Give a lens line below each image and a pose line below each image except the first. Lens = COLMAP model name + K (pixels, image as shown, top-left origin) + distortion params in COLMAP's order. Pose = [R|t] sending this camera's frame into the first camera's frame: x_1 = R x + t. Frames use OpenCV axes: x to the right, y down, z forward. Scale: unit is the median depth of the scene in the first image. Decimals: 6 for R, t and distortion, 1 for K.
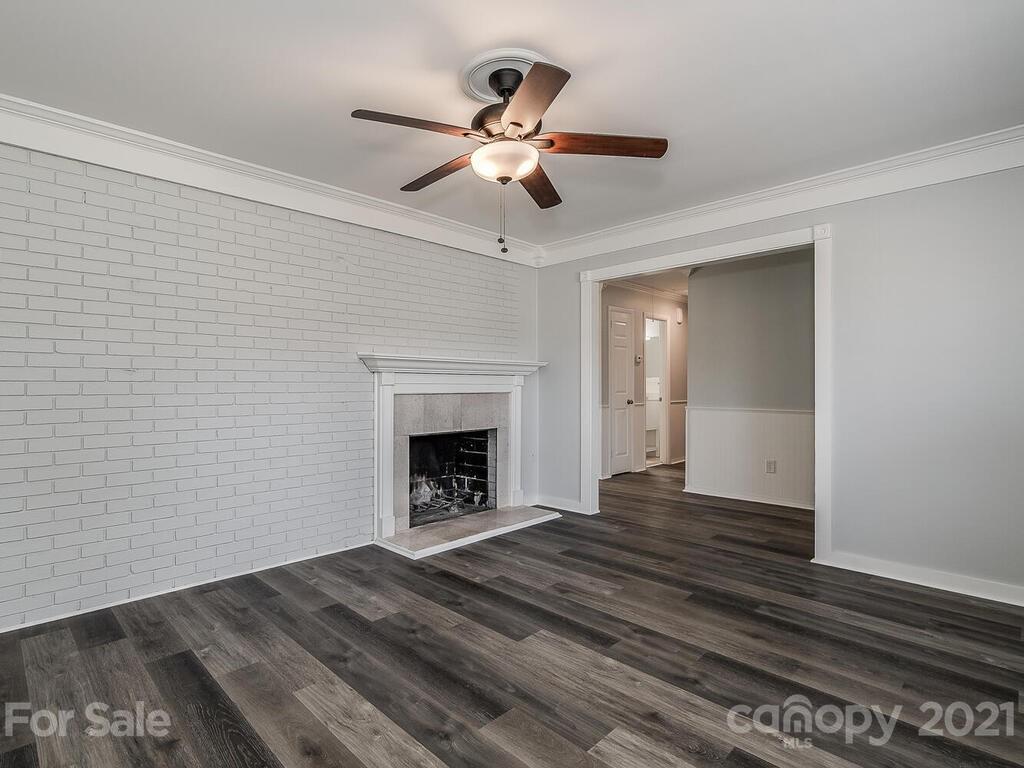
lens RADIAL K [[556.2, 0, 490.4], [0, 556.2, 388.3], [0, 0, 1]] dist [0.000876, 0.000406]
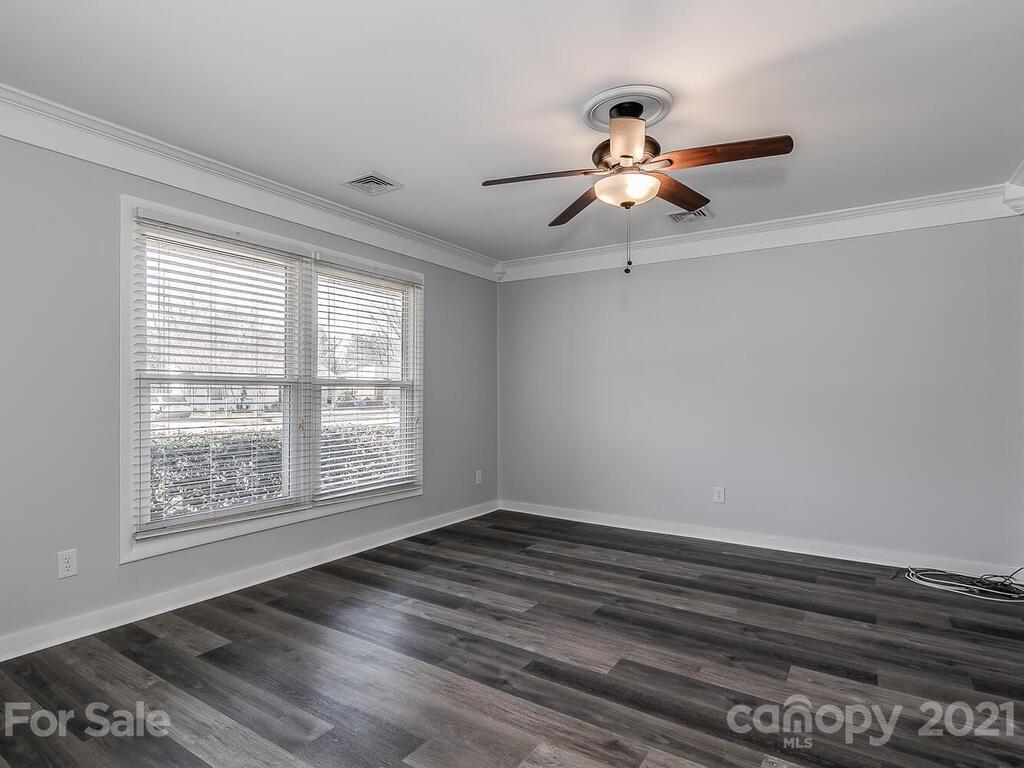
lens RADIAL K [[556.2, 0, 490.4], [0, 556.2, 388.3], [0, 0, 1]] dist [0.000876, 0.000406]
pose [[-0.983592, -0.004504, -0.180350, 0.469463], [-0.004491, 0.999990, -0.000482, -0.027419], [0.180351, 0.000336, -0.983602, 1.966371]]
